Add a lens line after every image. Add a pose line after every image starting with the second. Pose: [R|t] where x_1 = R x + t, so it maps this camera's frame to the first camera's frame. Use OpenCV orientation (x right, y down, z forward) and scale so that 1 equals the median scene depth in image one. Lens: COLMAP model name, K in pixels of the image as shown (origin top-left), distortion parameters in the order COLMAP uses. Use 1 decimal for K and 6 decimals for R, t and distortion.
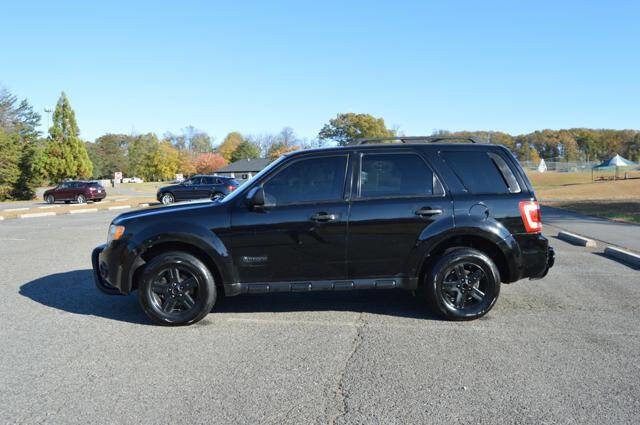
lens RADIAL K [[528.2, 0, 314.4], [0, 528.2, 222.7], [0, 0, 1]] dist [-0.047688, 0.001439]
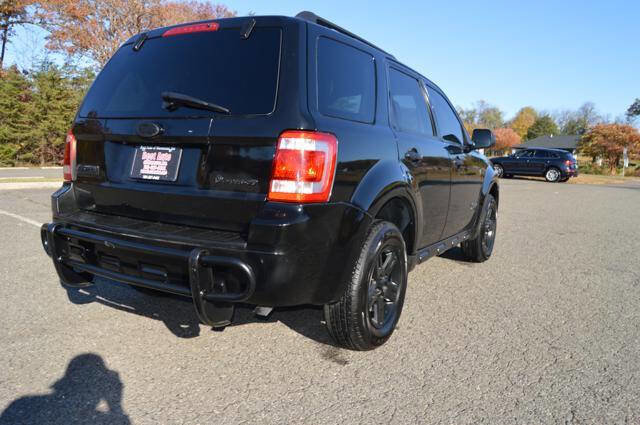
lens RADIAL K [[529.6, 0, 328.5], [0, 529.6, 213.9], [0, 0, 1]] dist [-0.084088, 0.025689]
pose [[0.881975, 0.090745, -0.462477, -0.042519], [-0.076999, 0.995848, 0.048557, 0.005131], [0.464963, -0.007216, 0.885301, -0.002261]]
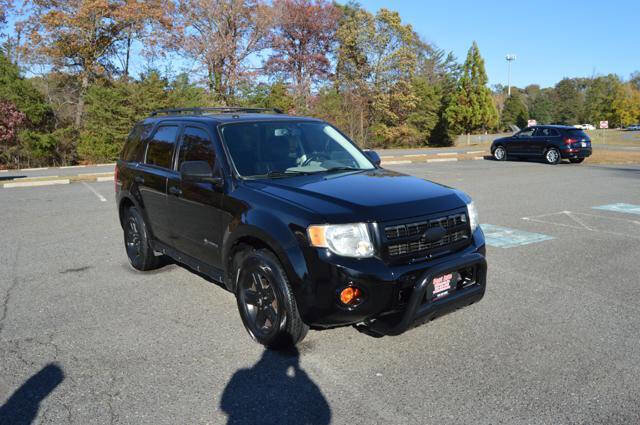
lens RADIAL K [[529.6, 0, 325.7], [0, 529.6, 215.5], [0, 0, 1]] dist [-0.084088, 0.025689]
pose [[0.669196, 0.109096, -0.735034, 0.080742], [-0.043463, 0.993217, 0.107847, -0.009850], [0.741814, -0.040224, 0.669399, 0.085244]]
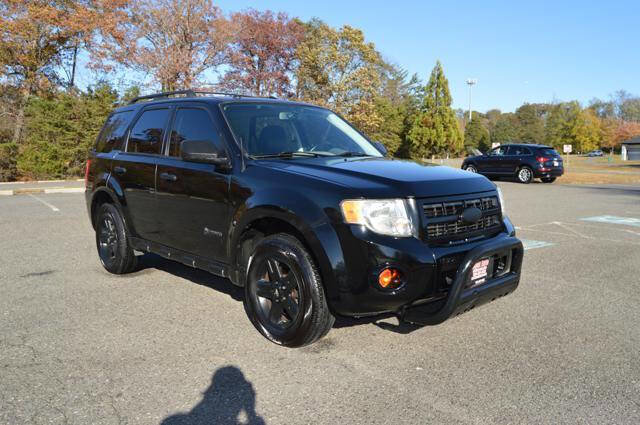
lens RADIAL K [[553.4, 0, 330.8], [0, 553.4, 215.0], [0, 0, 1]] dist [-0.068130, 0.003528]
pose [[0.732937, 0.077762, -0.675837, 0.073371], [-0.056554, 0.996972, 0.053380, -0.004156], [0.677941, -0.000903, 0.735115, 0.082240]]
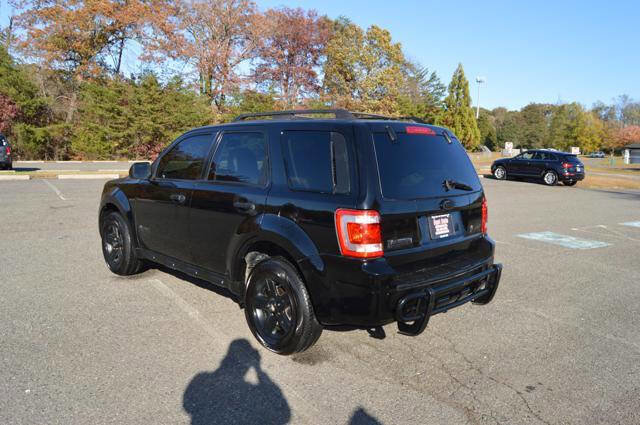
lens RADIAL K [[529.6, 0, 324.2], [0, 529.6, 221.3], [0, 0, 1]] dist [-0.084088, 0.025689]
pose [[0.715923, 0.137251, -0.684556, 0.070151], [-0.099241, 0.990536, 0.094810, -0.006640], [0.691090, 0.000059, 0.722768, 0.038841]]
